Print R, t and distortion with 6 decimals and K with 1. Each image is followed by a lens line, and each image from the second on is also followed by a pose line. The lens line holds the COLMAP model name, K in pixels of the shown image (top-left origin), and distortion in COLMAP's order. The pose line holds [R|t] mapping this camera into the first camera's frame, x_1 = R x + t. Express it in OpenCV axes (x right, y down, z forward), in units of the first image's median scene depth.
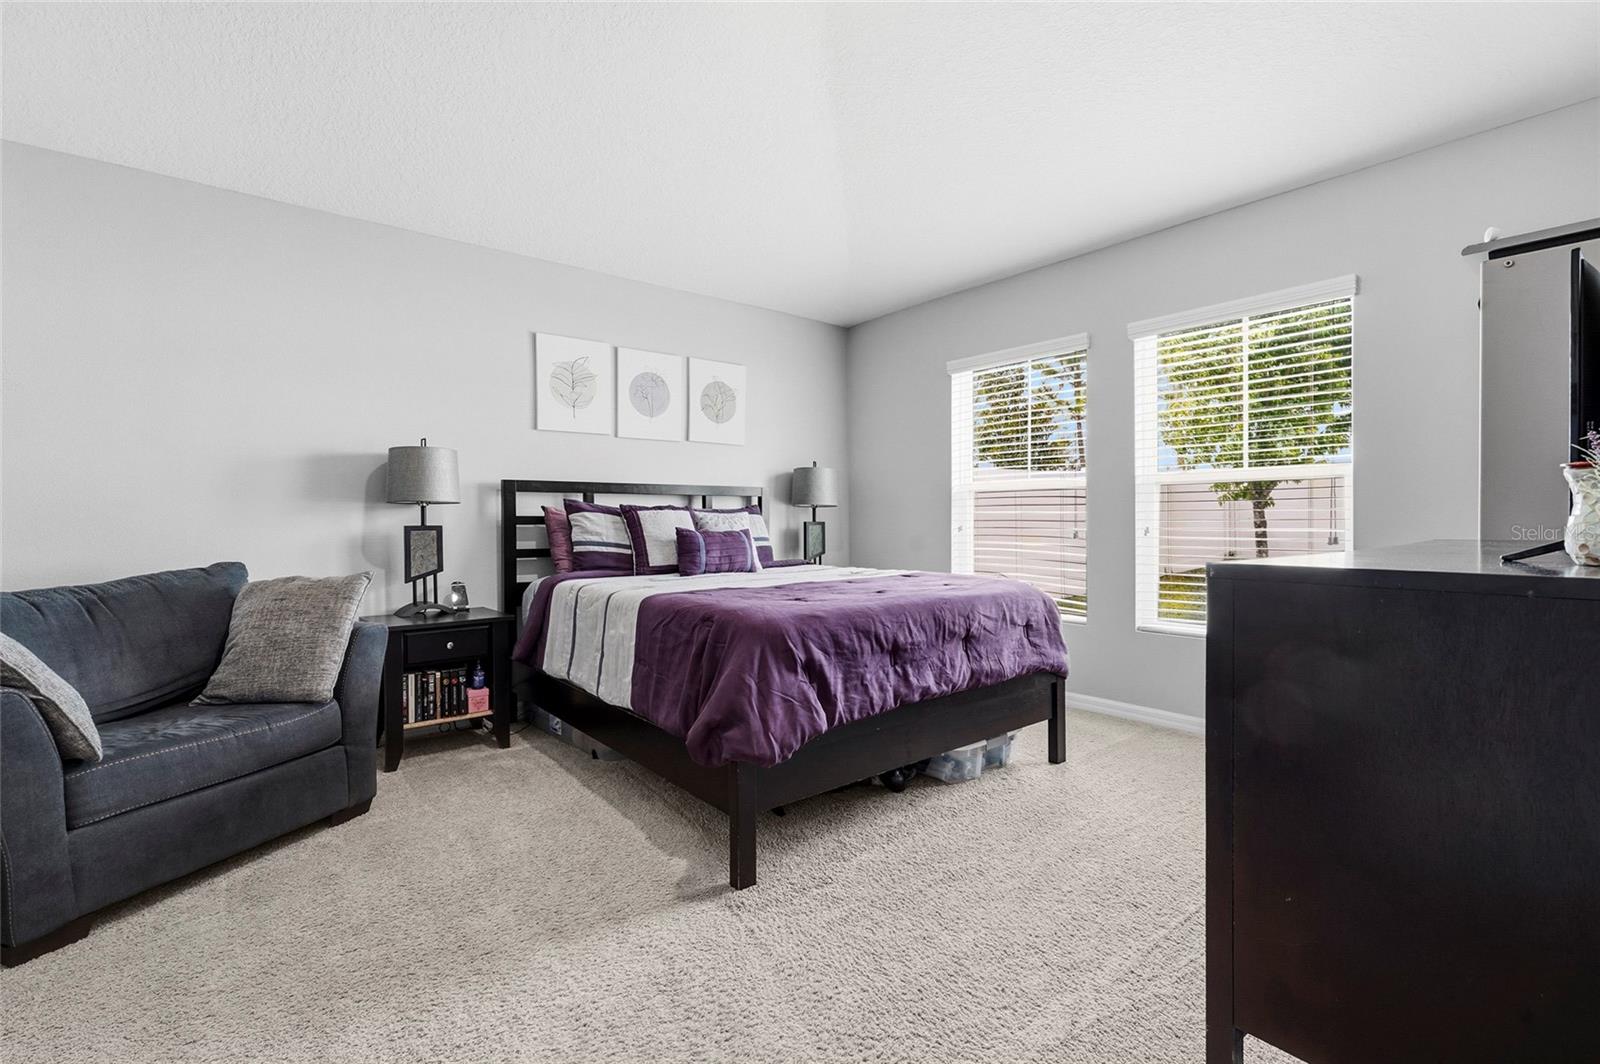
lens RADIAL K [[743.7, 0, 812.2], [0, 743.7, 515.3], [0, 0, 1]] dist [0.001948, 0.000990]
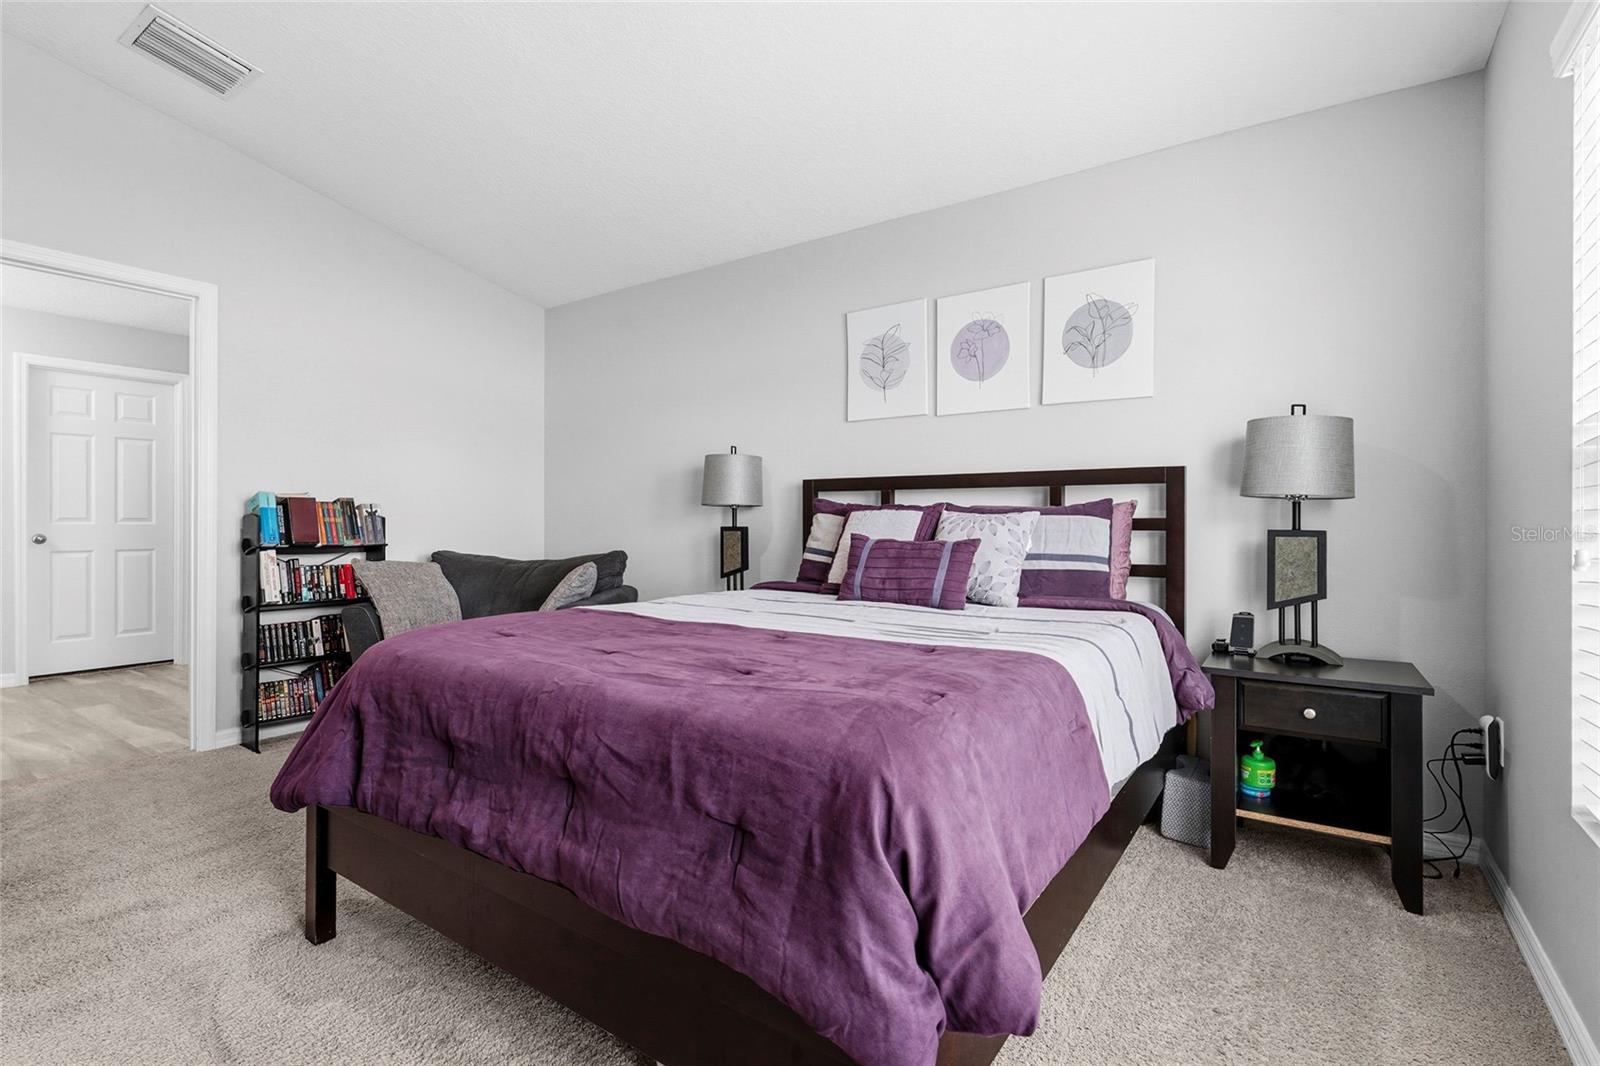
lens RADIAL K [[743.7, 0, 802.1], [0, 743.7, 520.0], [0, 0, 1]] dist [0.001948, 0.000990]
pose [[0.264266, 0.002175, -0.964447, 0.485889], [-0.000343, 0.999998, 0.002161, 0.001968], [0.964450, -0.000240, 0.264266, 0.717022]]
